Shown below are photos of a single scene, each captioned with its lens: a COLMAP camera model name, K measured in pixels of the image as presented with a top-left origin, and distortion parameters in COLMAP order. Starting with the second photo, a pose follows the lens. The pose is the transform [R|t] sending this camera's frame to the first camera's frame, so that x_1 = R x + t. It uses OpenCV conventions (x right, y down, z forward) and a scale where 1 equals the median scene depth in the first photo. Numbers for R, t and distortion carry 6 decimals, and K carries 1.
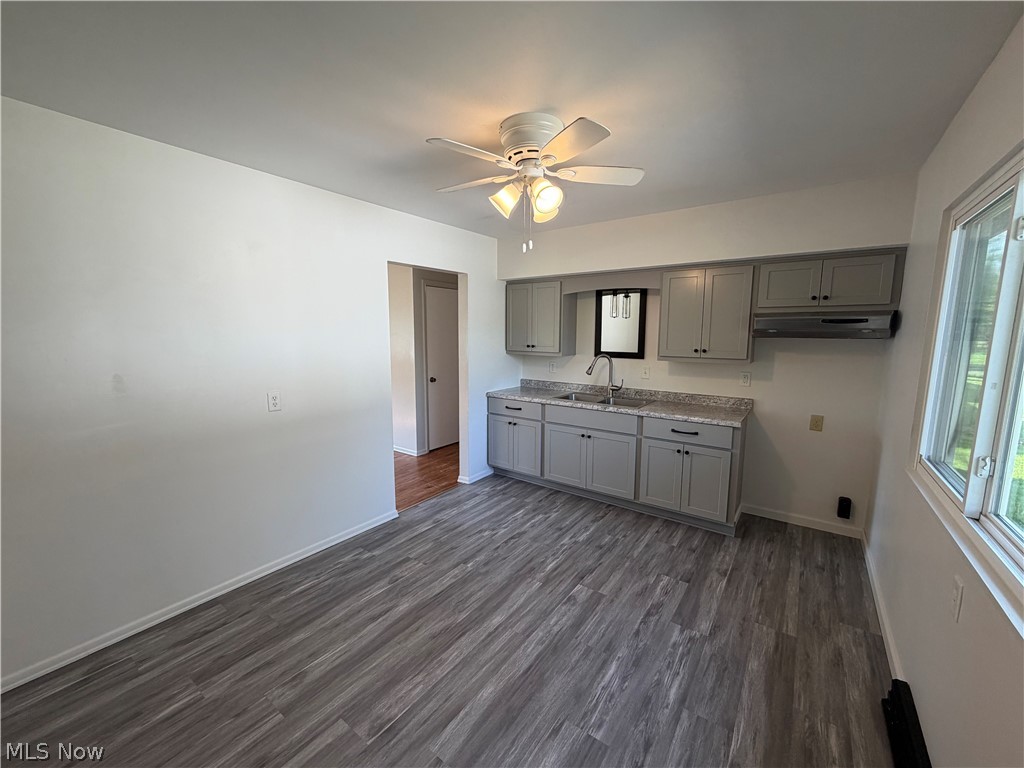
lens RADIAL K [[408.6, 0, 510.6], [0, 408.6, 386.4], [0, 0, 1]] dist [-0.003957, -0.000248]
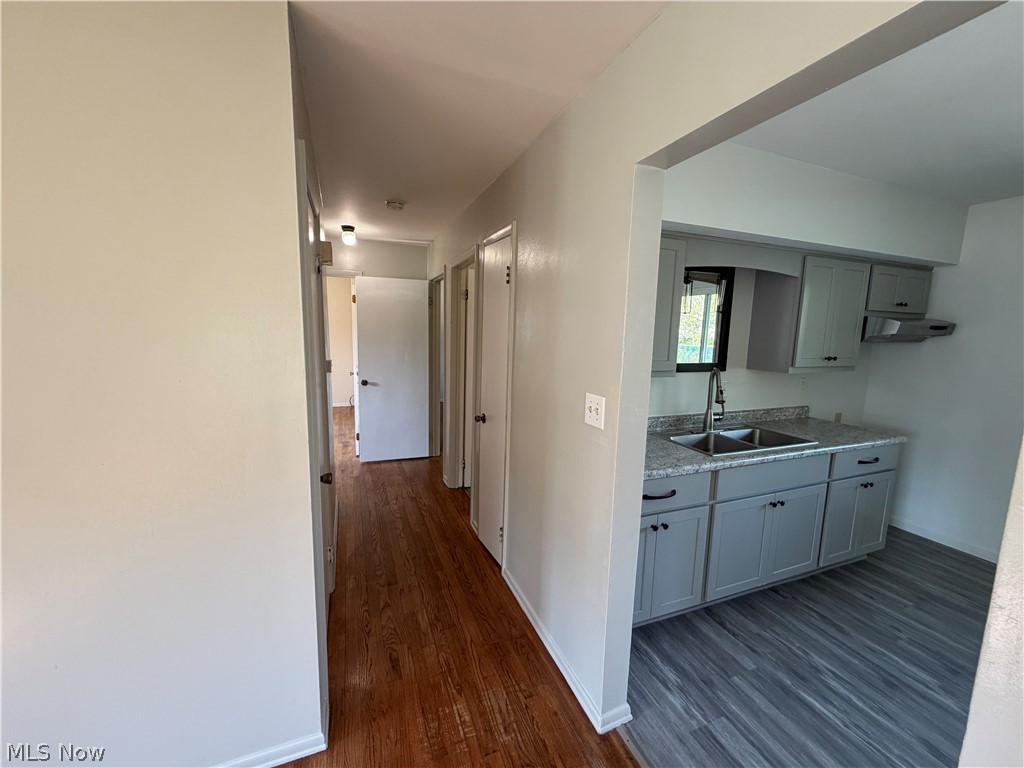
lens RADIAL K [[408.6, 0, 511.7], [0, 408.6, 382.8], [0, 0, 1]] dist [-0.003957, -0.000248]
pose [[0.535219, -0.105874, 0.838052, -0.848891], [0.096766, 0.993268, 0.063684, -0.223442], [-0.839153, 0.047010, 0.541861, 1.598504]]
